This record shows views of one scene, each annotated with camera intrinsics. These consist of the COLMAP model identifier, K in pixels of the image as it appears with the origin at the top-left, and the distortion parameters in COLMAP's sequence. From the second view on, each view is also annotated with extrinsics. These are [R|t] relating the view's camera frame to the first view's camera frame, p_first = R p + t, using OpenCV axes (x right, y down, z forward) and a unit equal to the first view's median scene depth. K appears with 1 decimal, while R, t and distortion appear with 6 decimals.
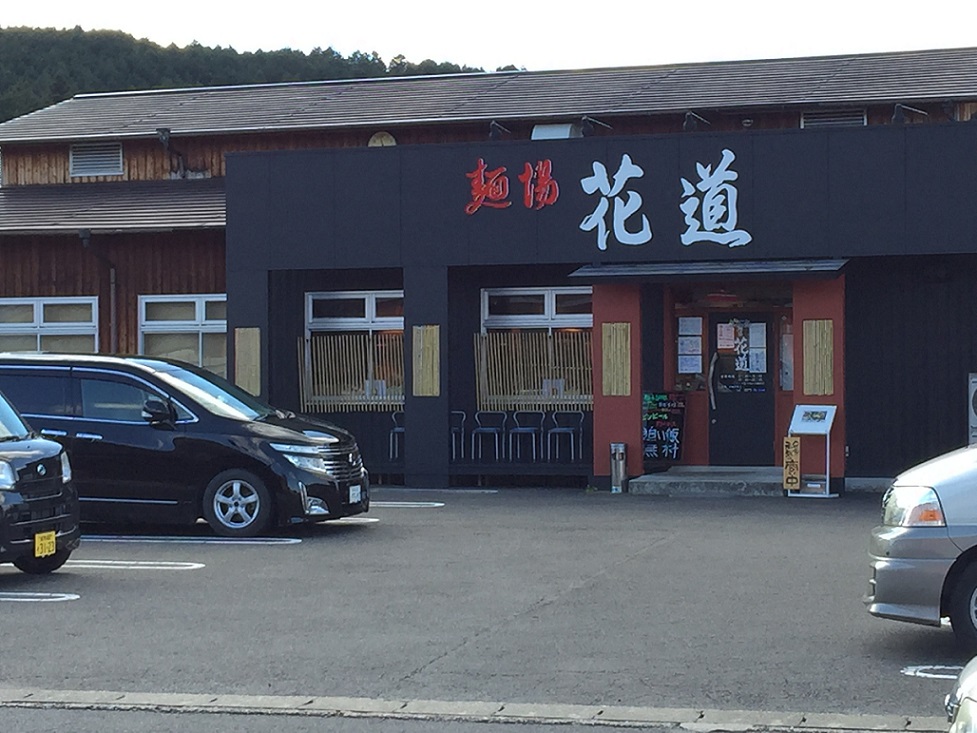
lens RADIAL K [[2472.7, 0, 488.6], [0, 2472.7, 366.3], [0, 0, 1]] dist [-0.089635, 0.000000]
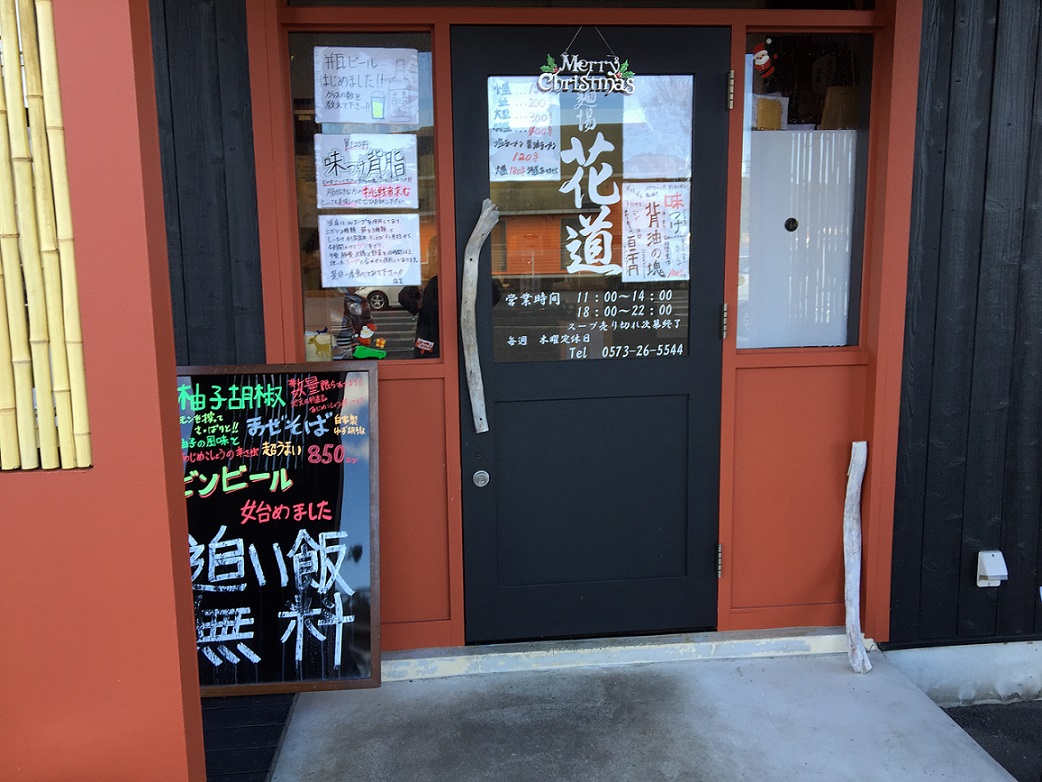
lens RADIAL K [[891.2, 0, 521.1], [0, 891.2, 387.7], [0, 0, 1]] dist [0.004052, -0.000963]
pose [[0.897345, -0.075151, 0.434885, 0.056137], [0.009927, 0.988583, 0.150349, -0.000527], [-0.441219, -0.130597, 0.887846, 0.920429]]
